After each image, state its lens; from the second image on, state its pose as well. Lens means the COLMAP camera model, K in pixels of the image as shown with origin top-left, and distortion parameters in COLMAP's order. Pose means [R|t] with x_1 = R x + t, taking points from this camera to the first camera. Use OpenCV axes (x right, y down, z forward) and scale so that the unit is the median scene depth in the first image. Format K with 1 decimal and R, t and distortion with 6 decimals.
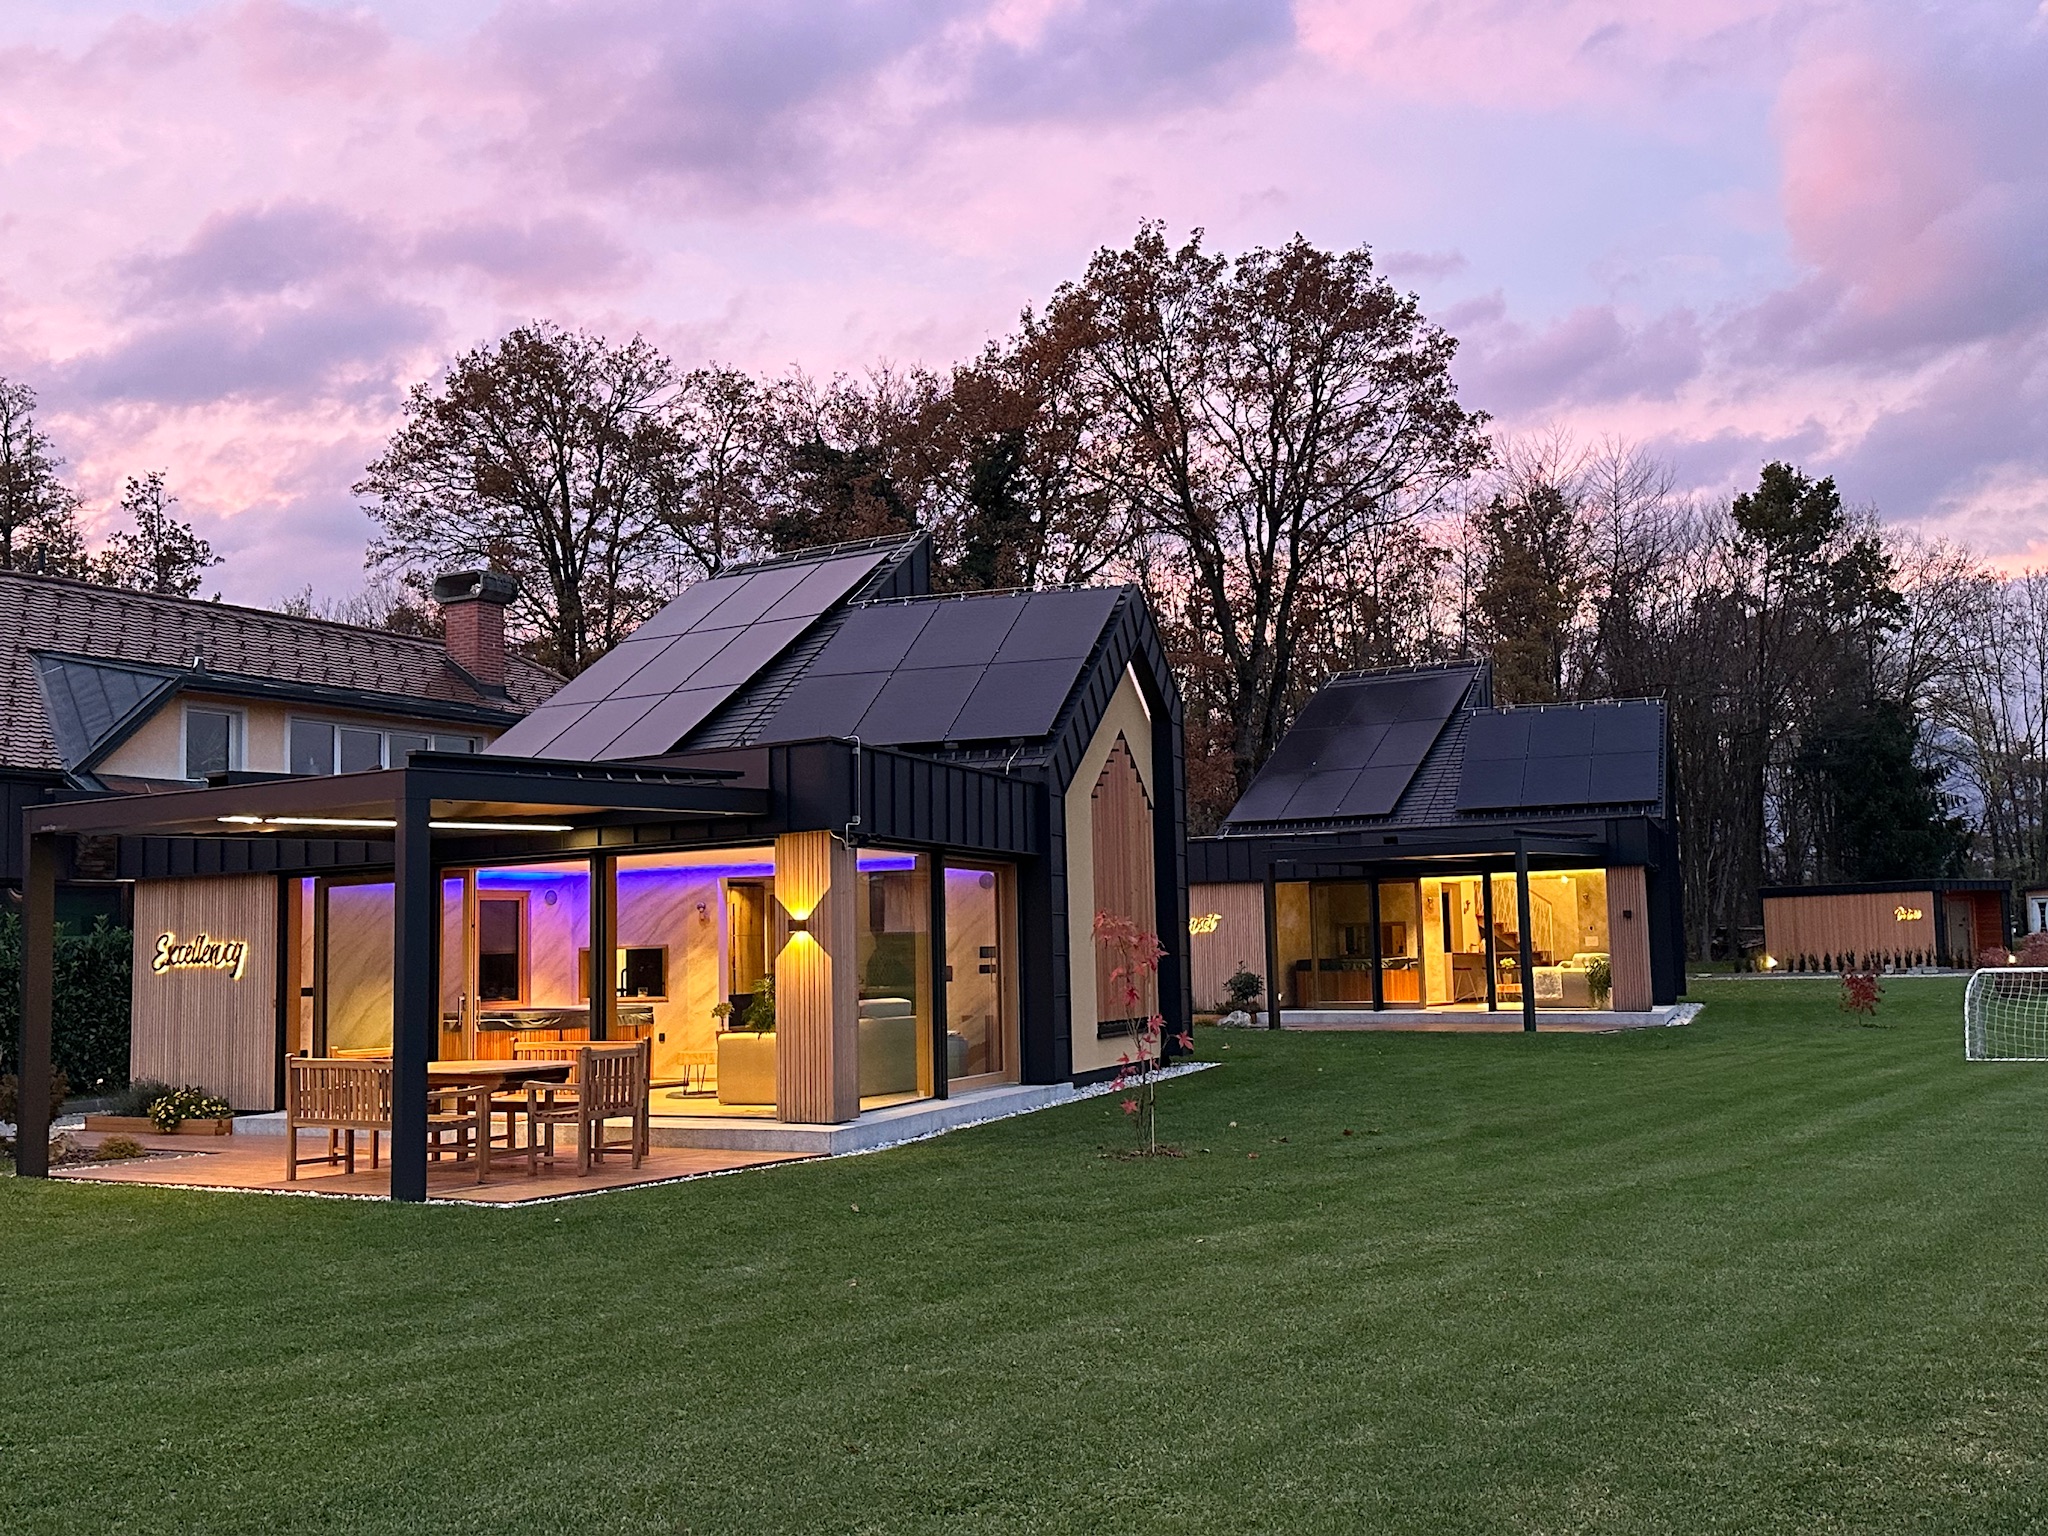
lens RADIAL K [[2000.5, 0, 1024.0], [0, 2000.5, 768.0], [0, 0, 1]] dist [0.005054, 0.175706]
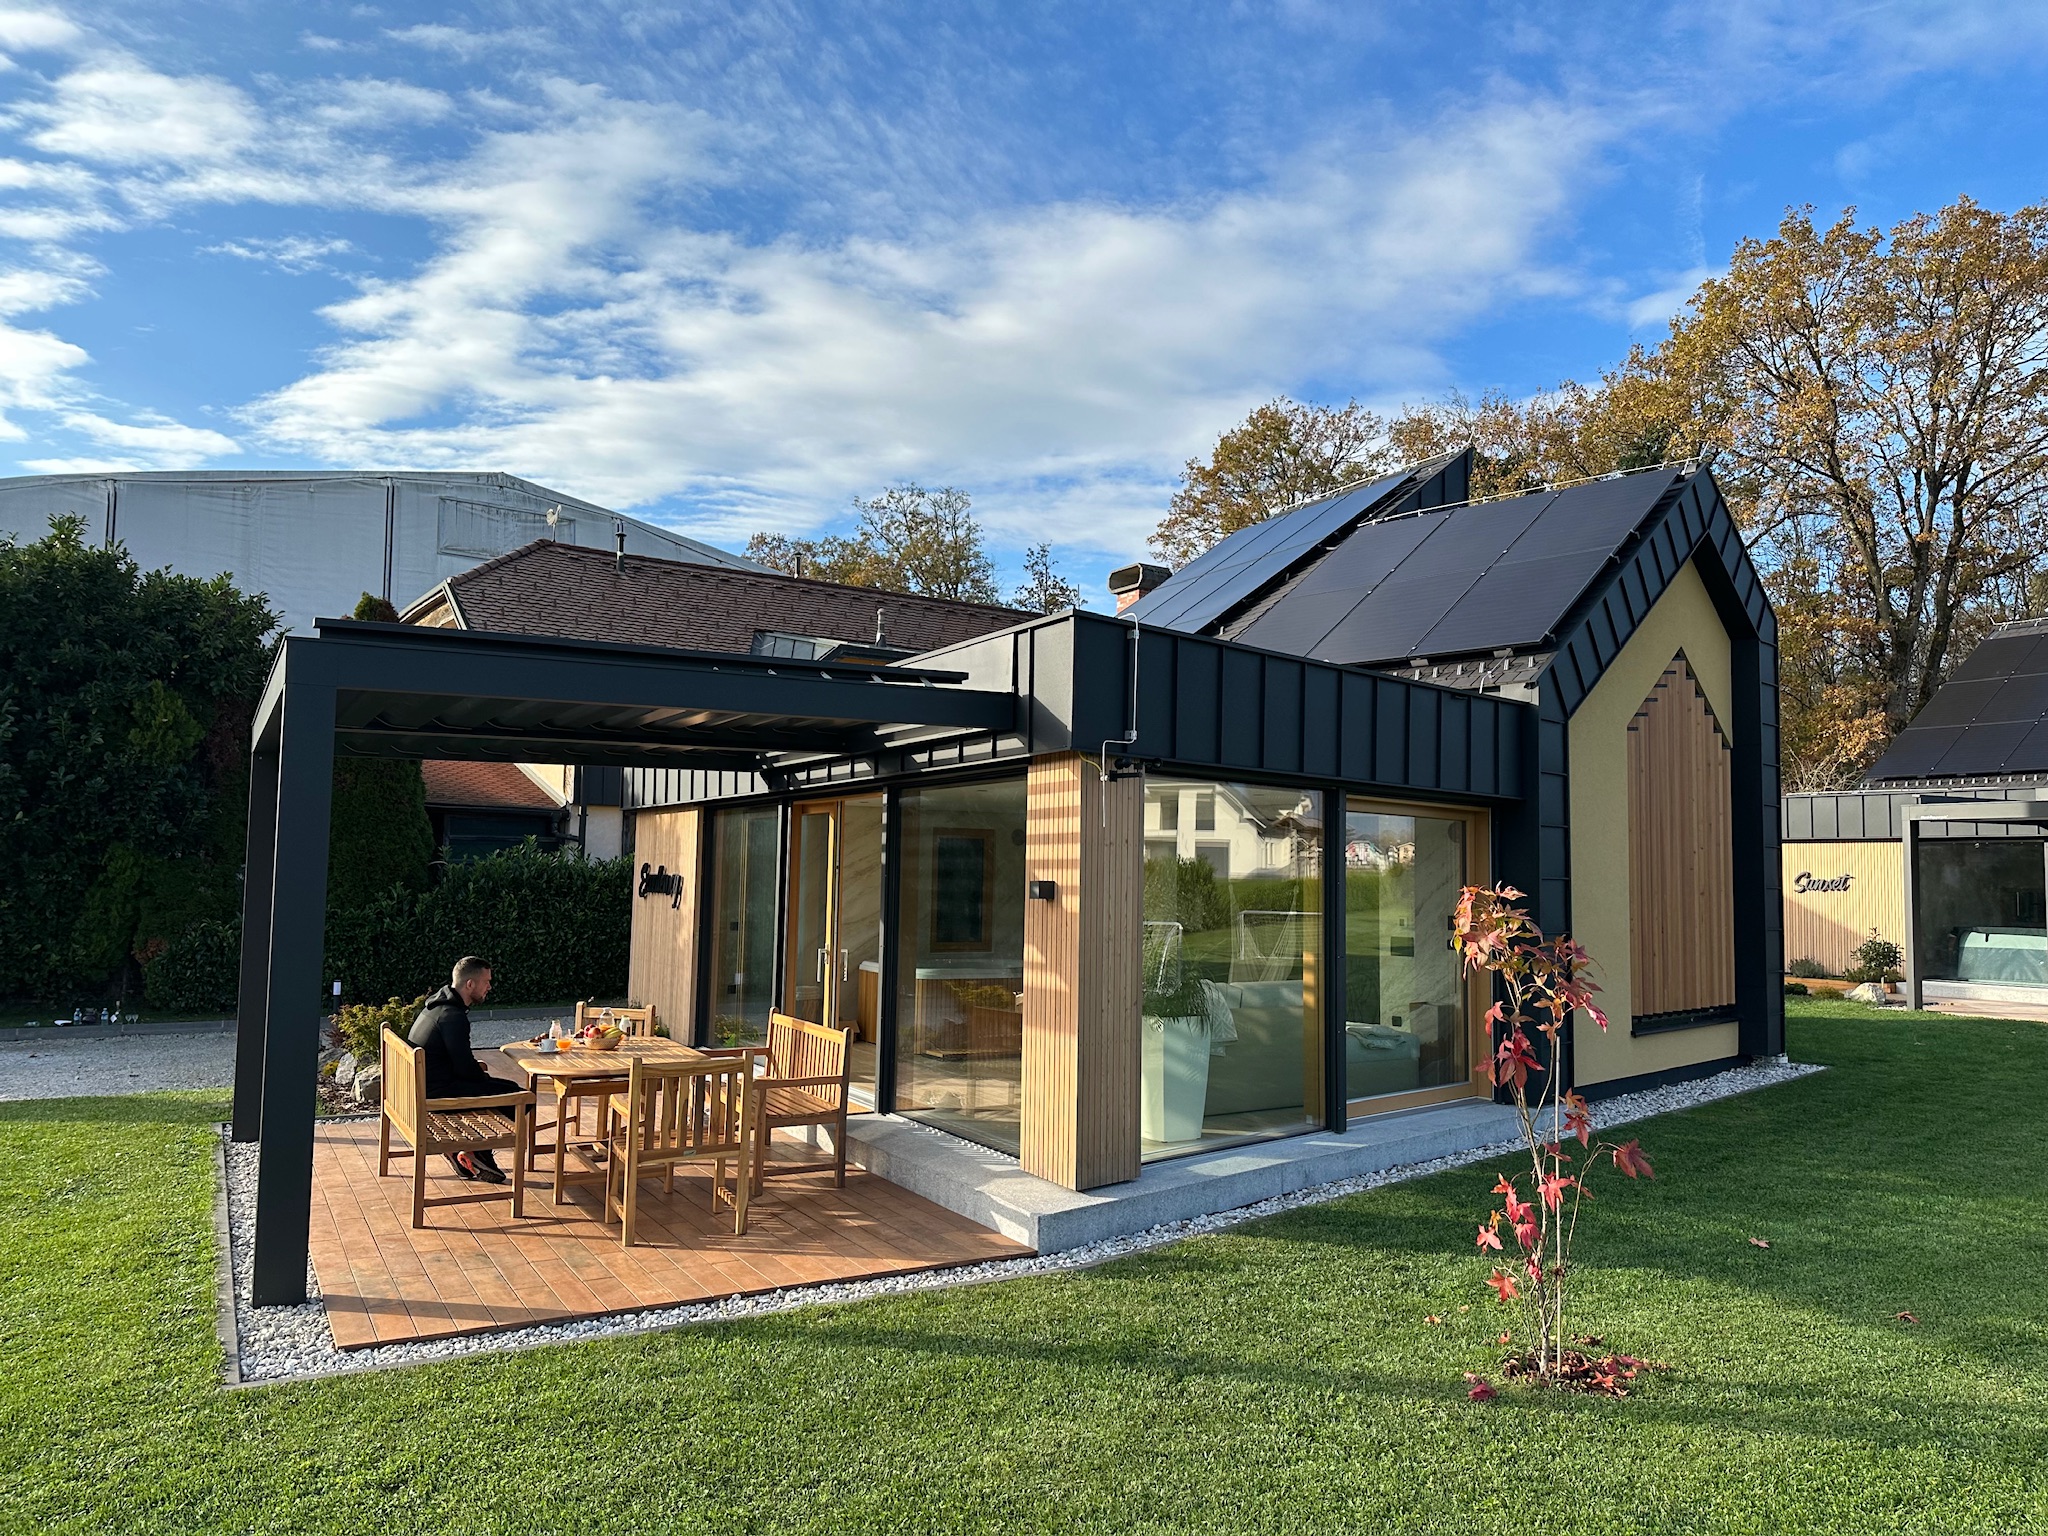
lens RADIAL K [[1437.1, 0, 1024.0], [0, 1437.1, 768.0], [0, 0, 1]] dist [0.071645, -0.080498]
pose [[0.905790, 0.004254, -0.423706, 0.021009], [0.002782, 0.999868, 0.015986, 0.007006], [0.423718, -0.015659, 0.905659, 0.130976]]
